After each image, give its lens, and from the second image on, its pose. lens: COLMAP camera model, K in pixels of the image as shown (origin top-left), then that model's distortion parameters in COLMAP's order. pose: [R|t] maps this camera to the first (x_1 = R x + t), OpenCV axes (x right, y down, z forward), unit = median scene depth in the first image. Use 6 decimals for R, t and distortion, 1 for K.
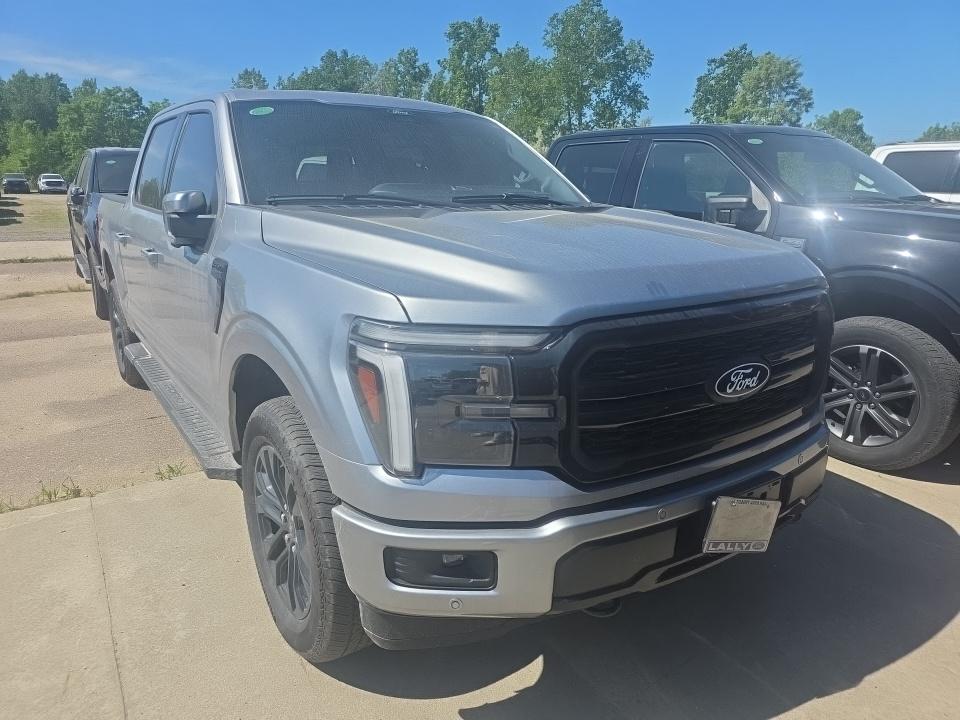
lens RADIAL K [[656.2, 0, 480.0], [0, 656.2, 360.0], [0, 0, 1]] dist [0.039671, -0.040127]
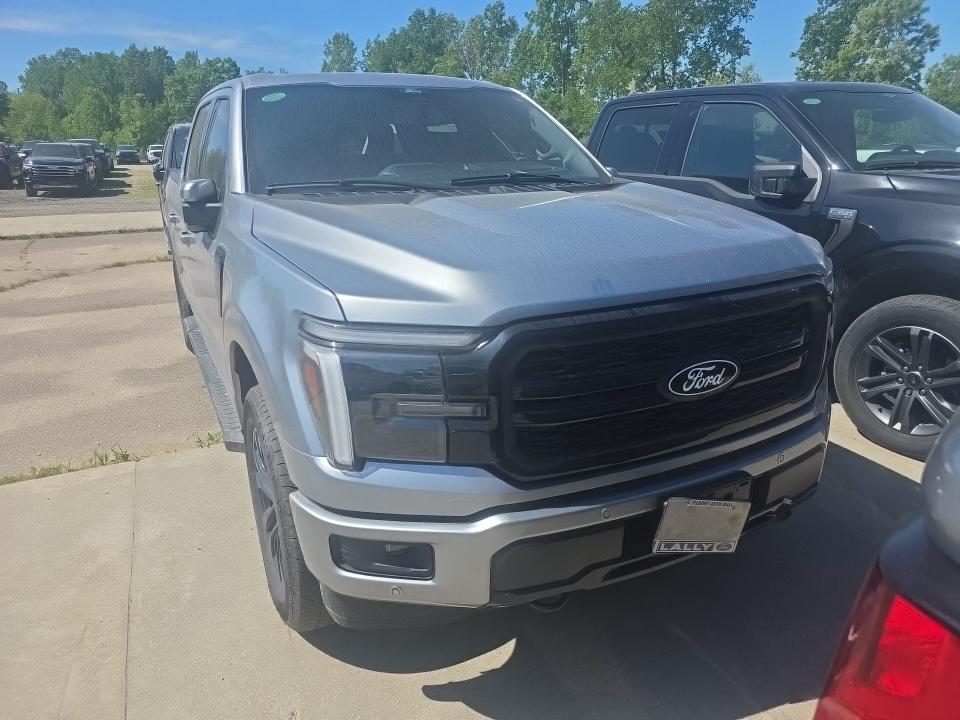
lens RADIAL K [[656.2, 0, 480.0], [0, 656.2, 360.0], [0, 0, 1]] dist [0.039671, -0.040127]
pose [[0.990859, 0.014888, -0.134074, 0.152477], [-0.007060, 0.998253, 0.058668, -0.037238], [0.134714, -0.057185, 0.989233, 0.007125]]
